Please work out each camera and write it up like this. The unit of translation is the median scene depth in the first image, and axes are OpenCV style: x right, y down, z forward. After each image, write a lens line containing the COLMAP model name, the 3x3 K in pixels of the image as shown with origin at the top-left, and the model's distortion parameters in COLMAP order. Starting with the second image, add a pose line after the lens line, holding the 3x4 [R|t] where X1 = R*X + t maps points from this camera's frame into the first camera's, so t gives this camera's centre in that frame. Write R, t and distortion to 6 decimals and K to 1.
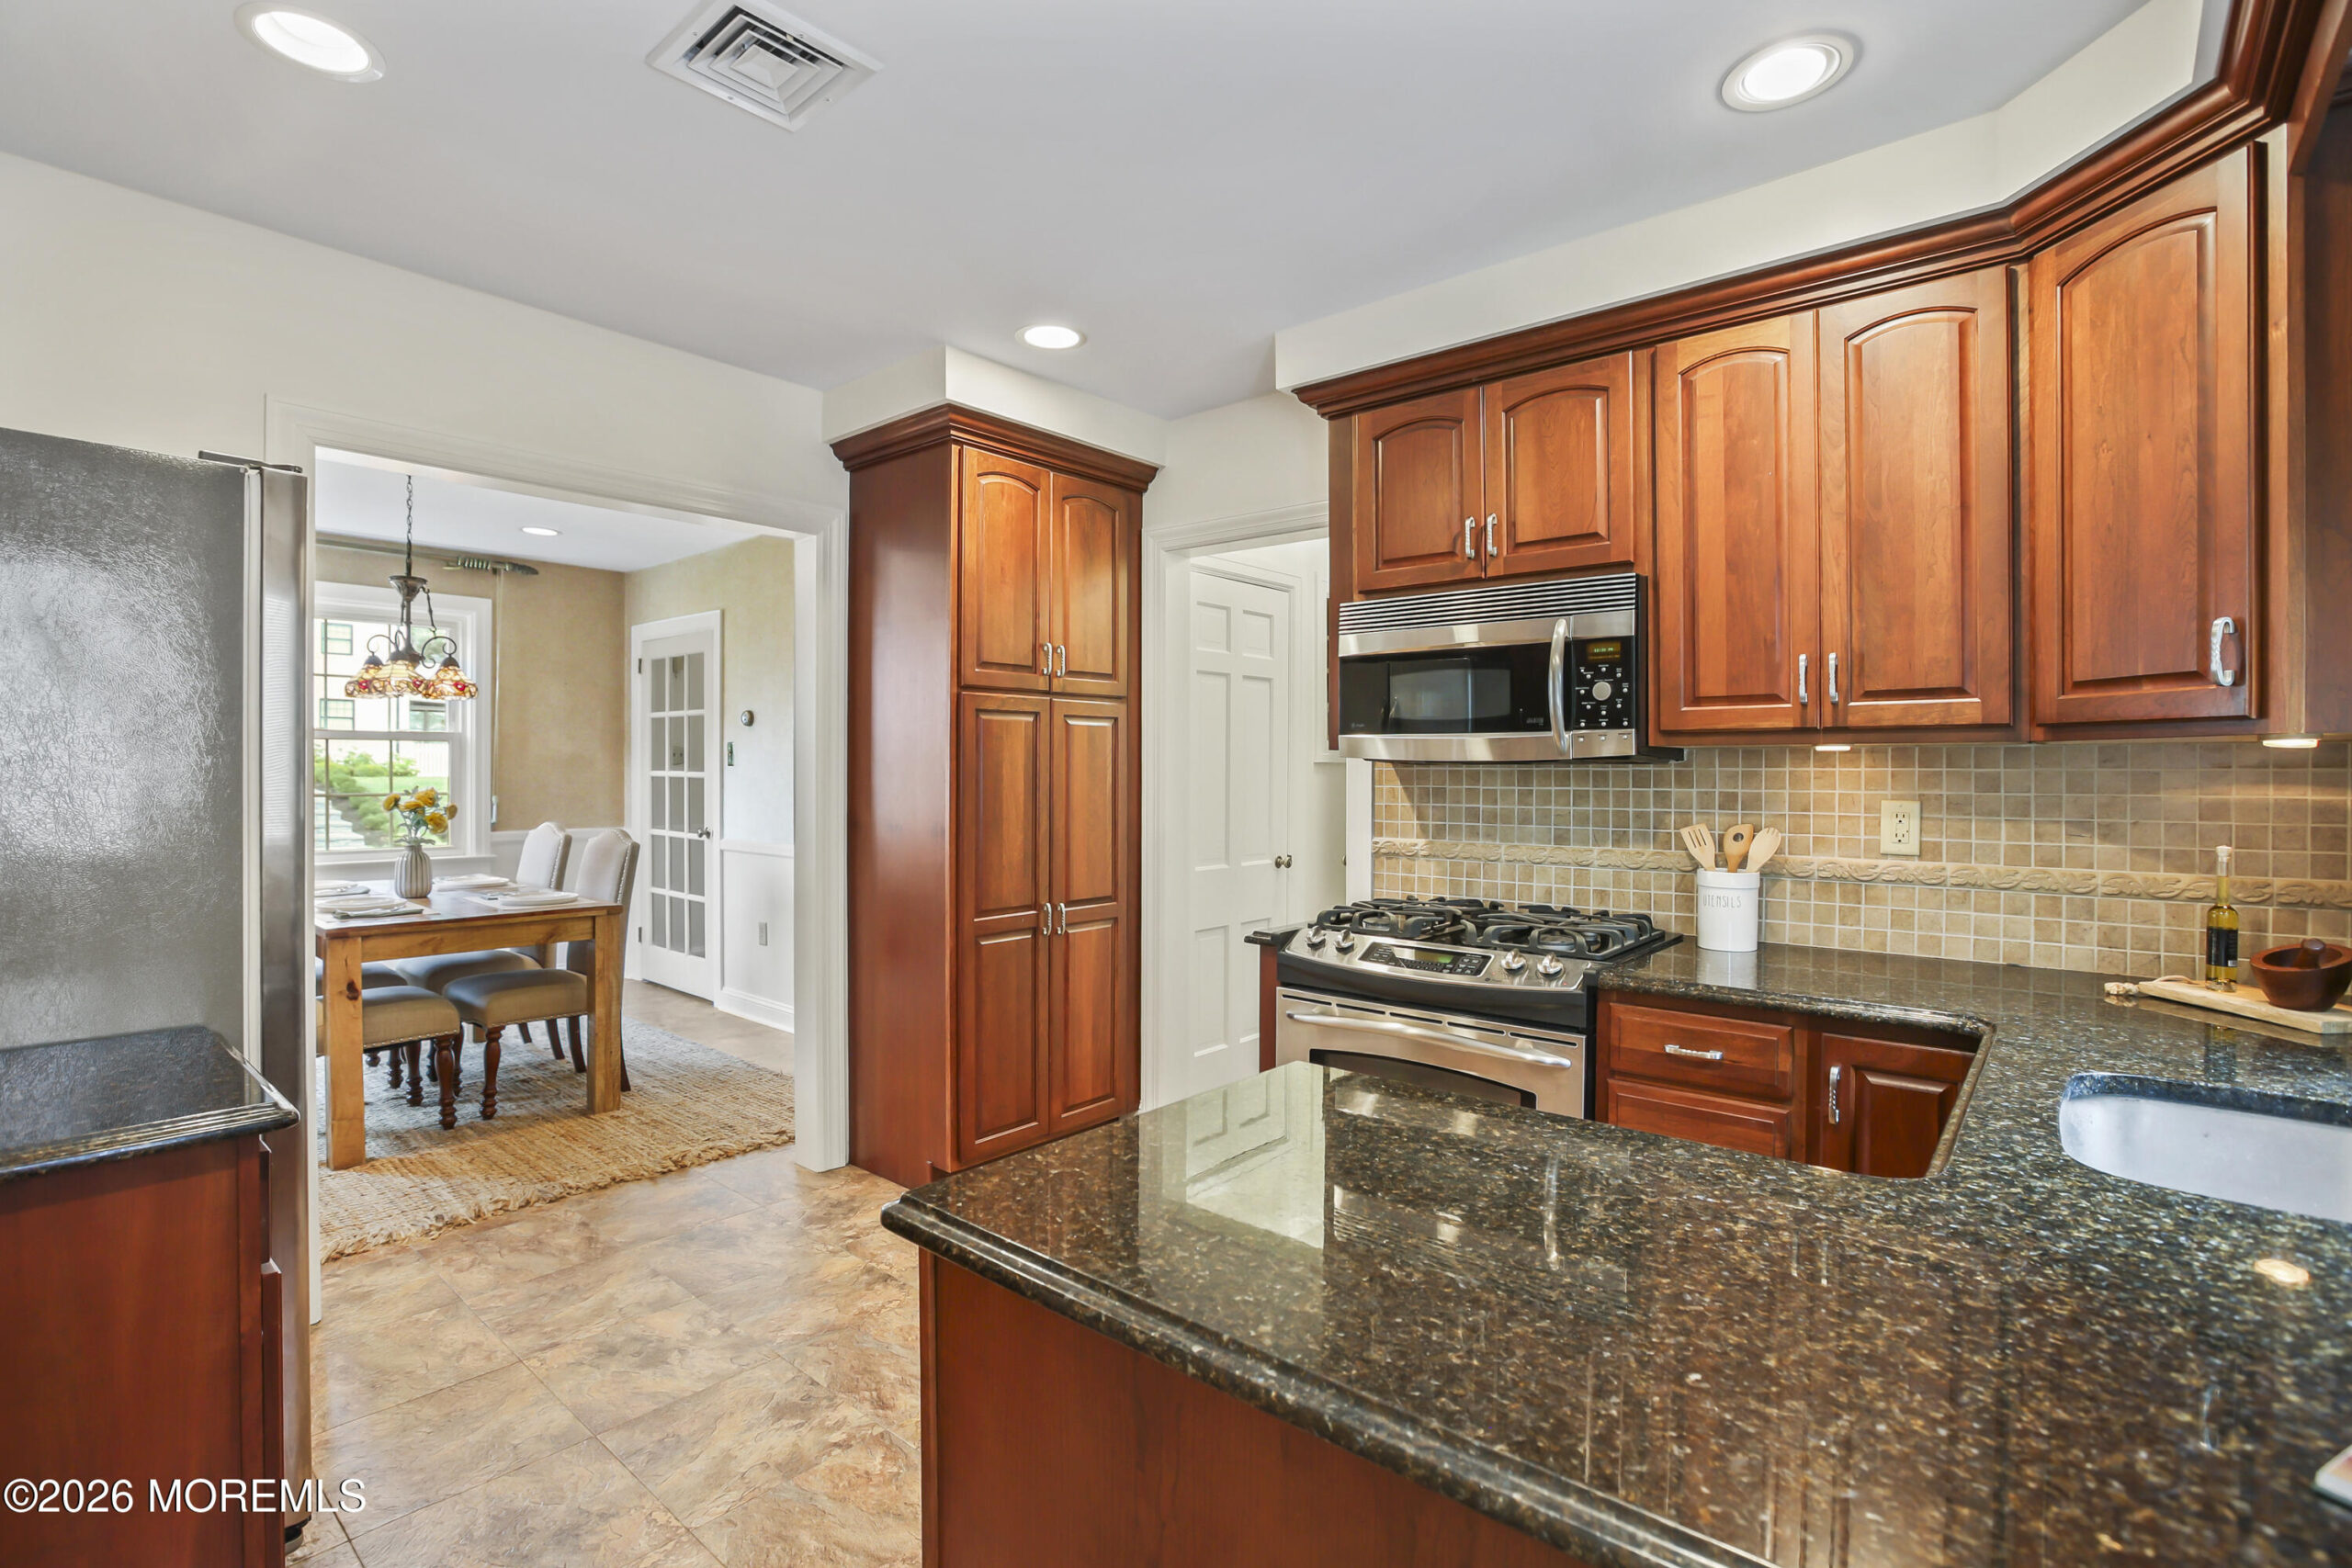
lens RADIAL K [[1083.8, 0, 1154.2], [0, 1083.8, 775.4], [0, 0, 1]] dist [-0.048726, 0.016343]
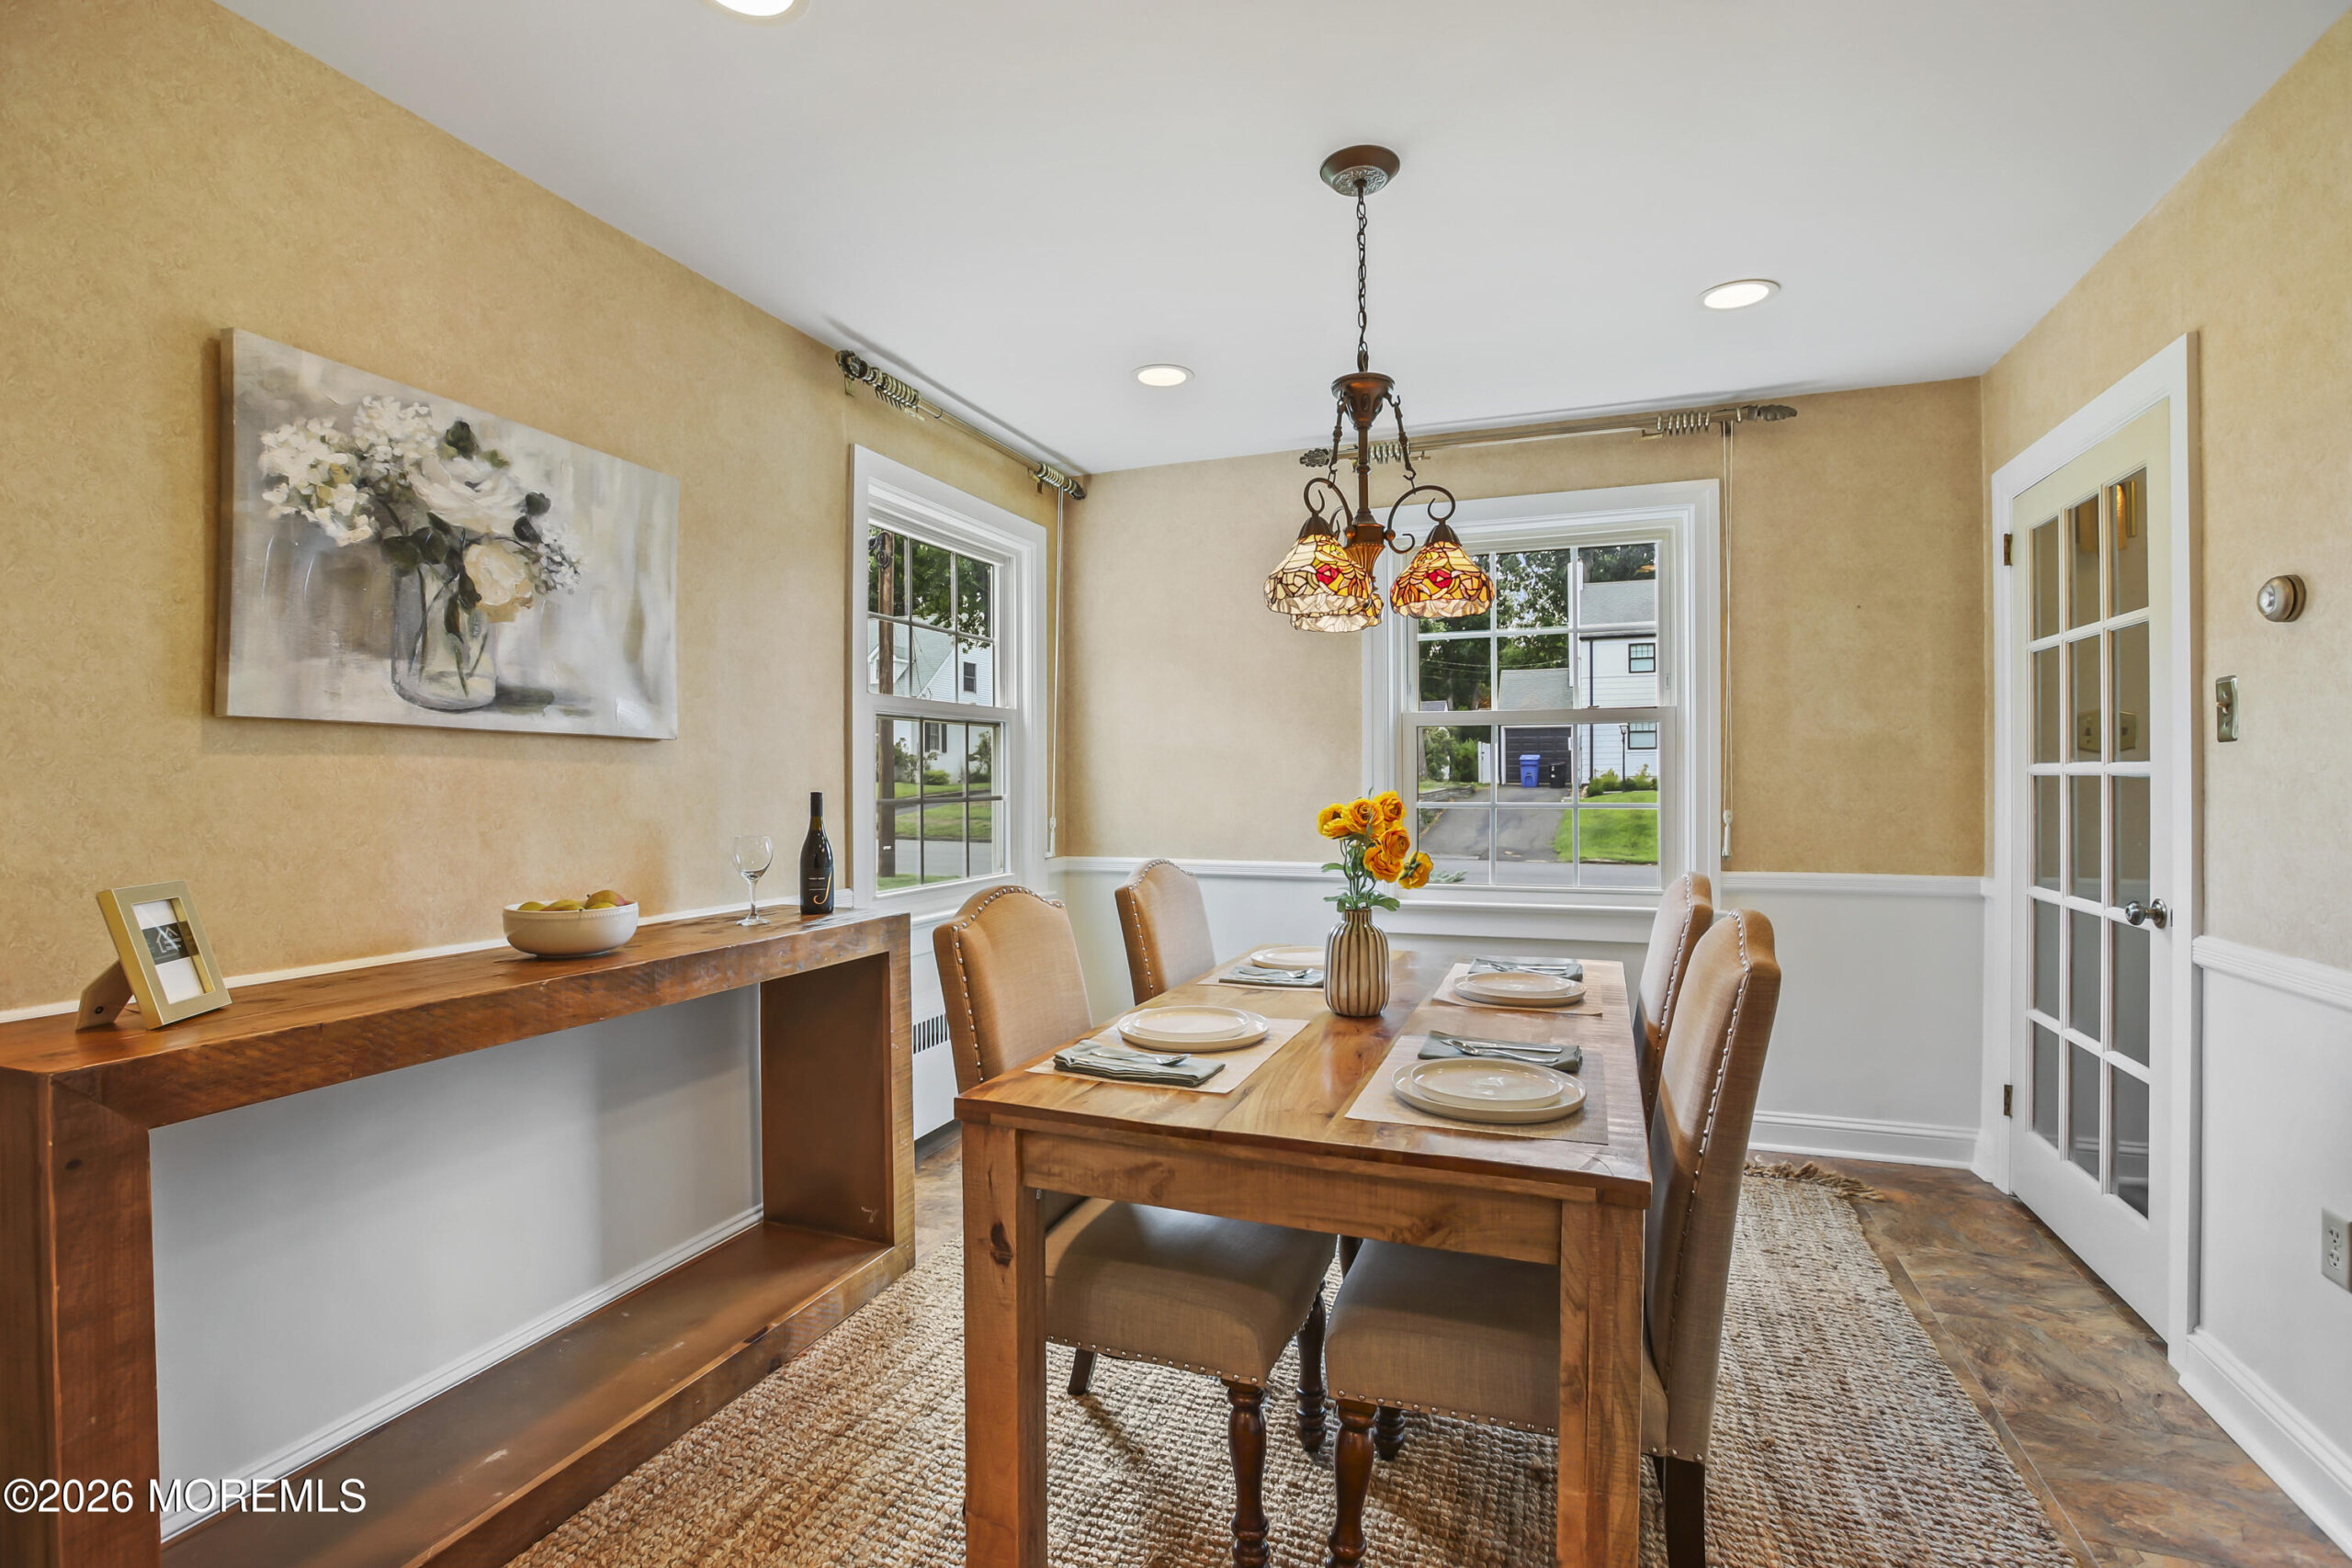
lens RADIAL K [[1083.8, 0, 1209.3], [0, 1083.8, 777.0], [0, 0, 1]] dist [-0.048726, 0.016343]
pose [[0.361148, -0.010755, -0.932446, -0.178505], [0.000419, 0.999935, -0.011372, 0.007218], [0.932508, 0.003716, 0.361130, 0.532492]]
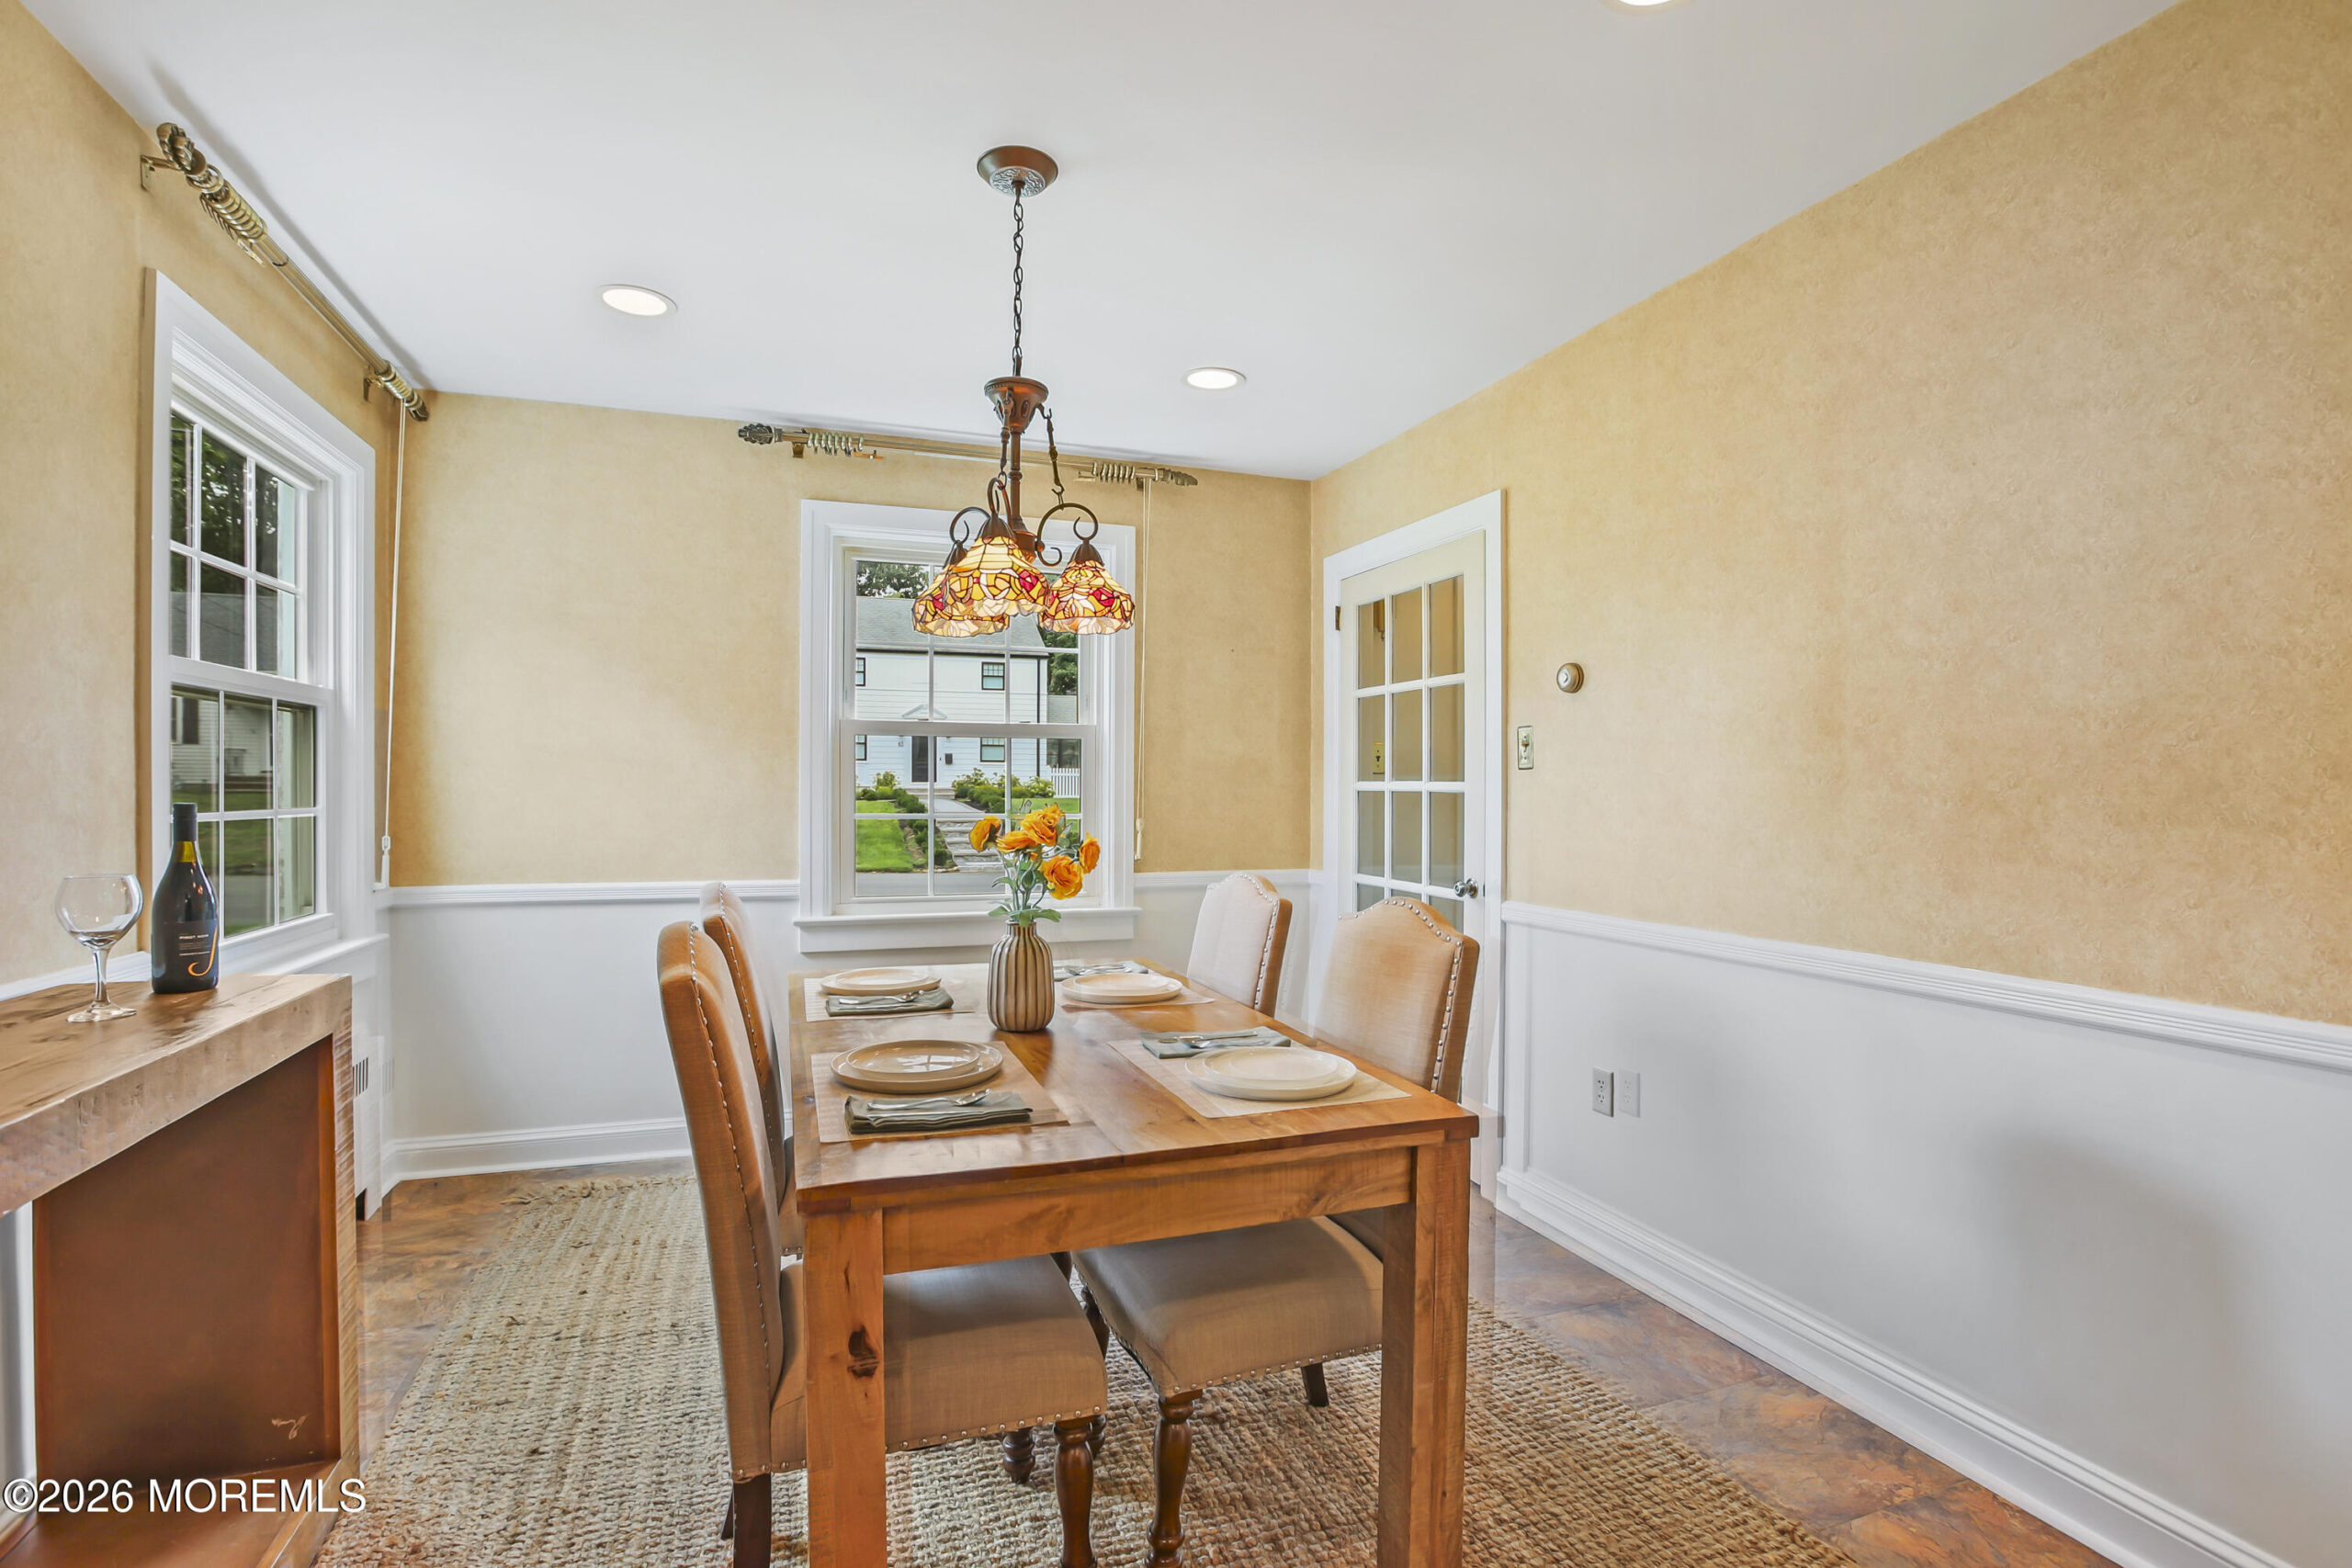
lens RADIAL K [[1083.8, 0, 1174.7], [0, 1083.8, 795.1], [0, 0, 1]] dist [-0.048726, 0.016343]
pose [[0.880319, -0.000541, -0.474382, -0.283095], [-0.001504, 0.999991, -0.003931, 0.006646], [0.474380, 0.004174, 0.880311, 0.421633]]
